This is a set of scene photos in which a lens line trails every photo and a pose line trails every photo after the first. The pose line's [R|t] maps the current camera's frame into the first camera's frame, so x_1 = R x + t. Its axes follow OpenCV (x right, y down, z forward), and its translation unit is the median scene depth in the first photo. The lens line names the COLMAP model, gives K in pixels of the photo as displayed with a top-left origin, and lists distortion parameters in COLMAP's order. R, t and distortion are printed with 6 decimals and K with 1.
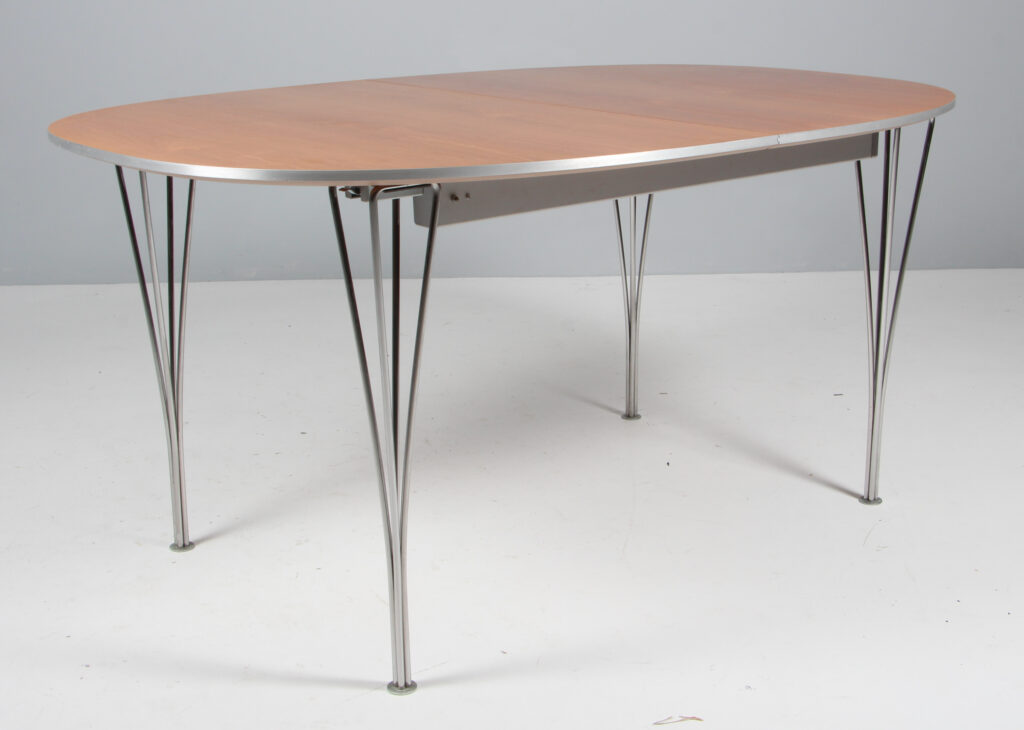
lens RADIAL K [[1193.5, 0, 512.0], [0, 1193.5, 365.0], [0, 0, 1]] dist [0.090113, -0.005457]
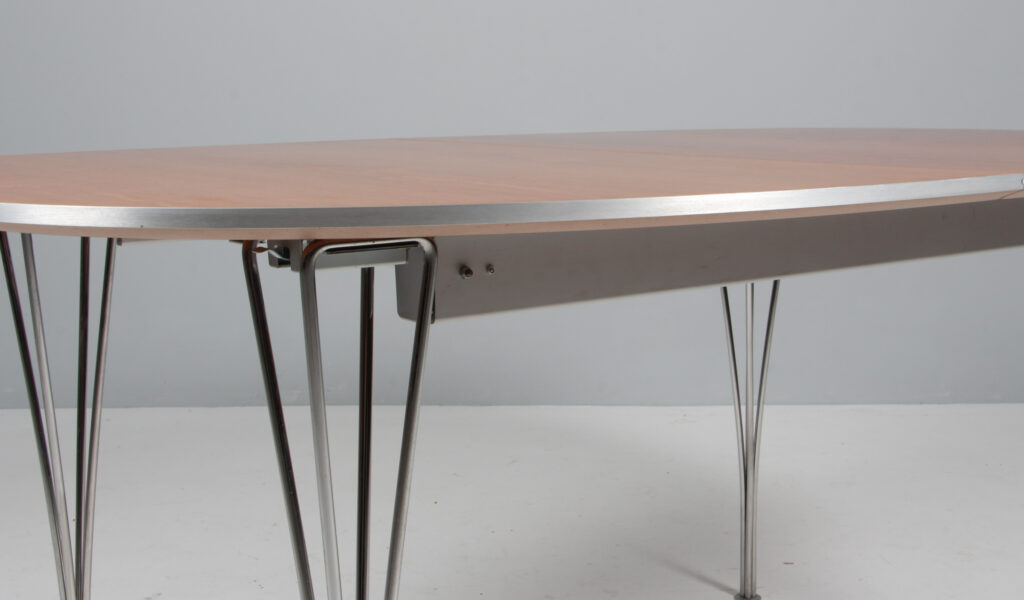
lens RADIAL K [[1199.8, 0, 512.0], [0, 1199.8, 300.0], [0, 0, 1]] dist [-0.010955, -0.003097]
pose [[0.996939, 0.005197, -0.078015, 0.016788], [-0.017591, 0.987117, -0.159032, -0.024729], [0.076184, 0.159918, 0.984186, 0.331941]]
